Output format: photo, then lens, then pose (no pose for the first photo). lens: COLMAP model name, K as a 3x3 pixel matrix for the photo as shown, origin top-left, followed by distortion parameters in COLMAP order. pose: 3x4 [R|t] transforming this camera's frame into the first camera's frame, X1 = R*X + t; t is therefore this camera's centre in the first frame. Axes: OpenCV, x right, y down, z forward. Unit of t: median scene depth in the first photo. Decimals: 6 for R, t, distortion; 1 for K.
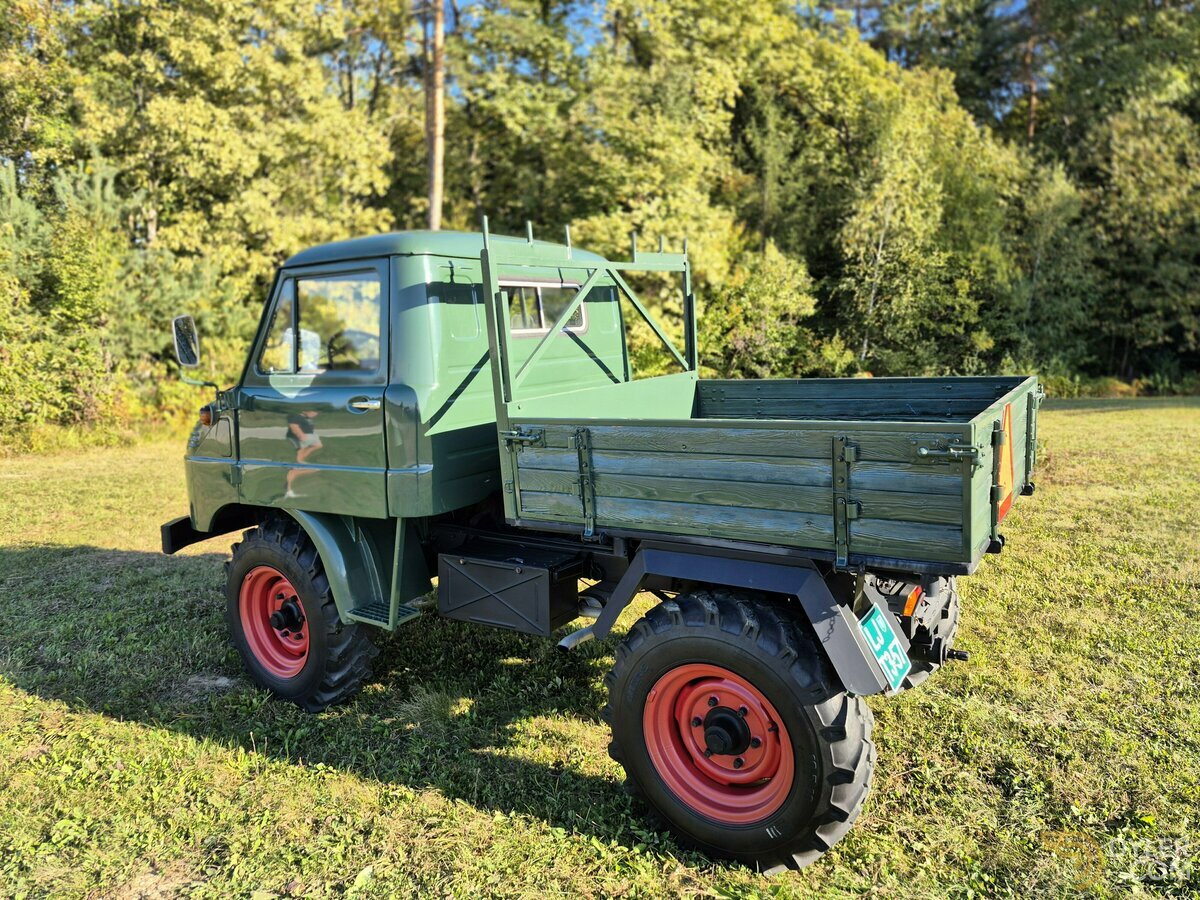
lens RADIAL K [[852.8, 0, 596.8], [0, 852.8, 445.5], [0, 0, 1]] dist [0.054804, -0.053375]
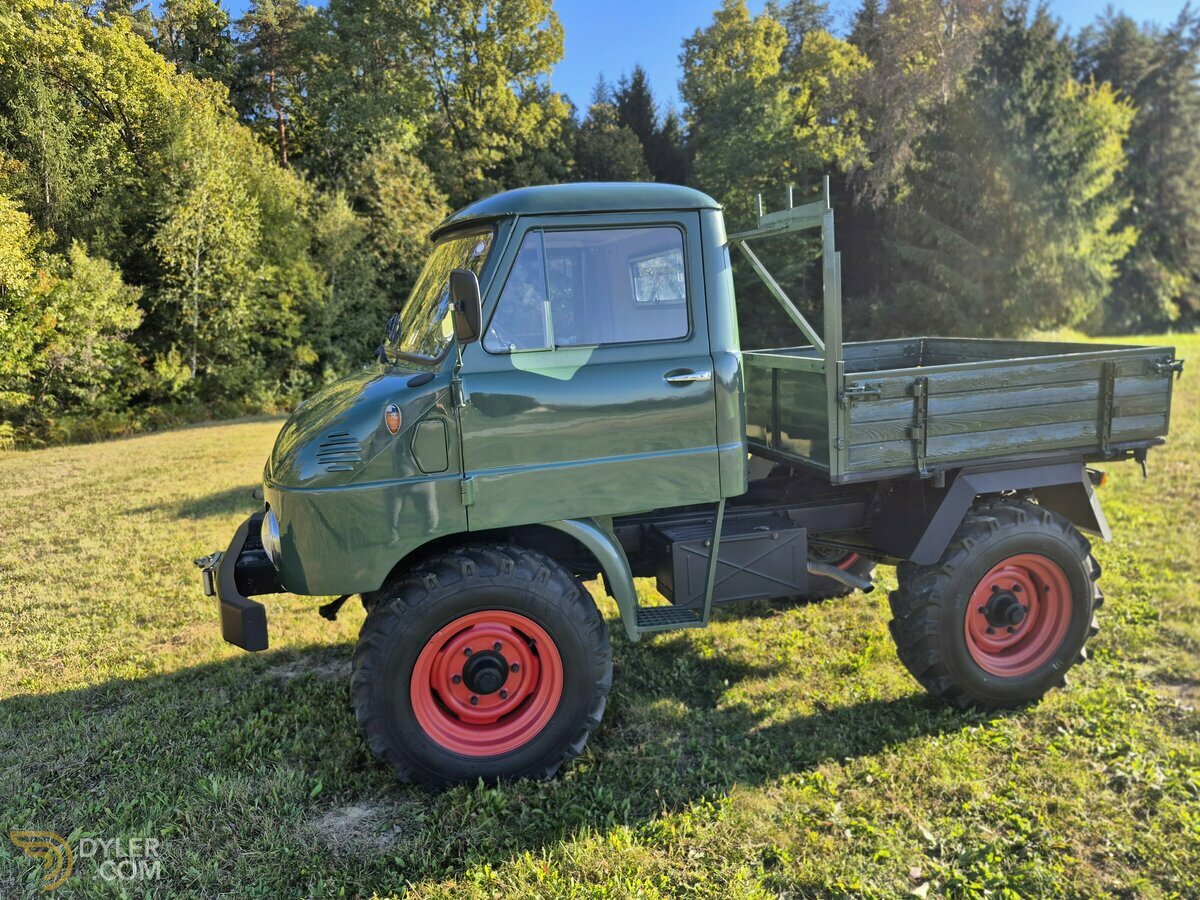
lens RADIAL K [[860.1, 0, 572.5], [0, 860.1, 469.2], [0, 0, 1]] dist [0.026256, -0.025748]
pose [[0.671662, -0.122464, 0.730666, -0.122856], [0.120592, 0.991162, 0.055271, -0.001872], [-0.730977, 0.050988, 0.680495, 0.060976]]
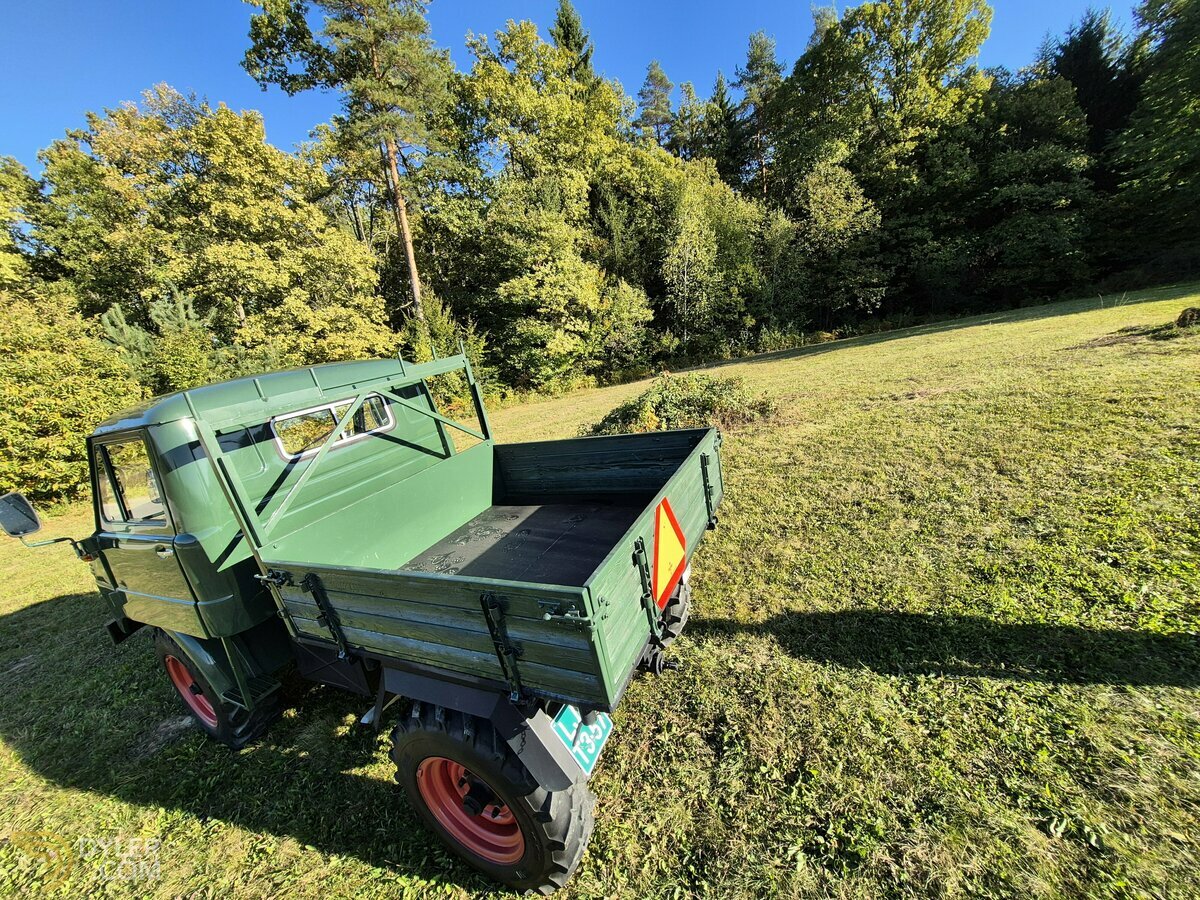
lens RADIAL K [[472.4, 0, 601.3], [0, 472.4, 461.3], [0, 0, 1]] dist [-0.000392, -0.000619]
pose [[0.983504, -0.168322, 0.066237, 0.042286], [0.158039, 0.977738, 0.138028, -0.023329], [-0.087996, -0.125283, 0.988211, 0.044734]]
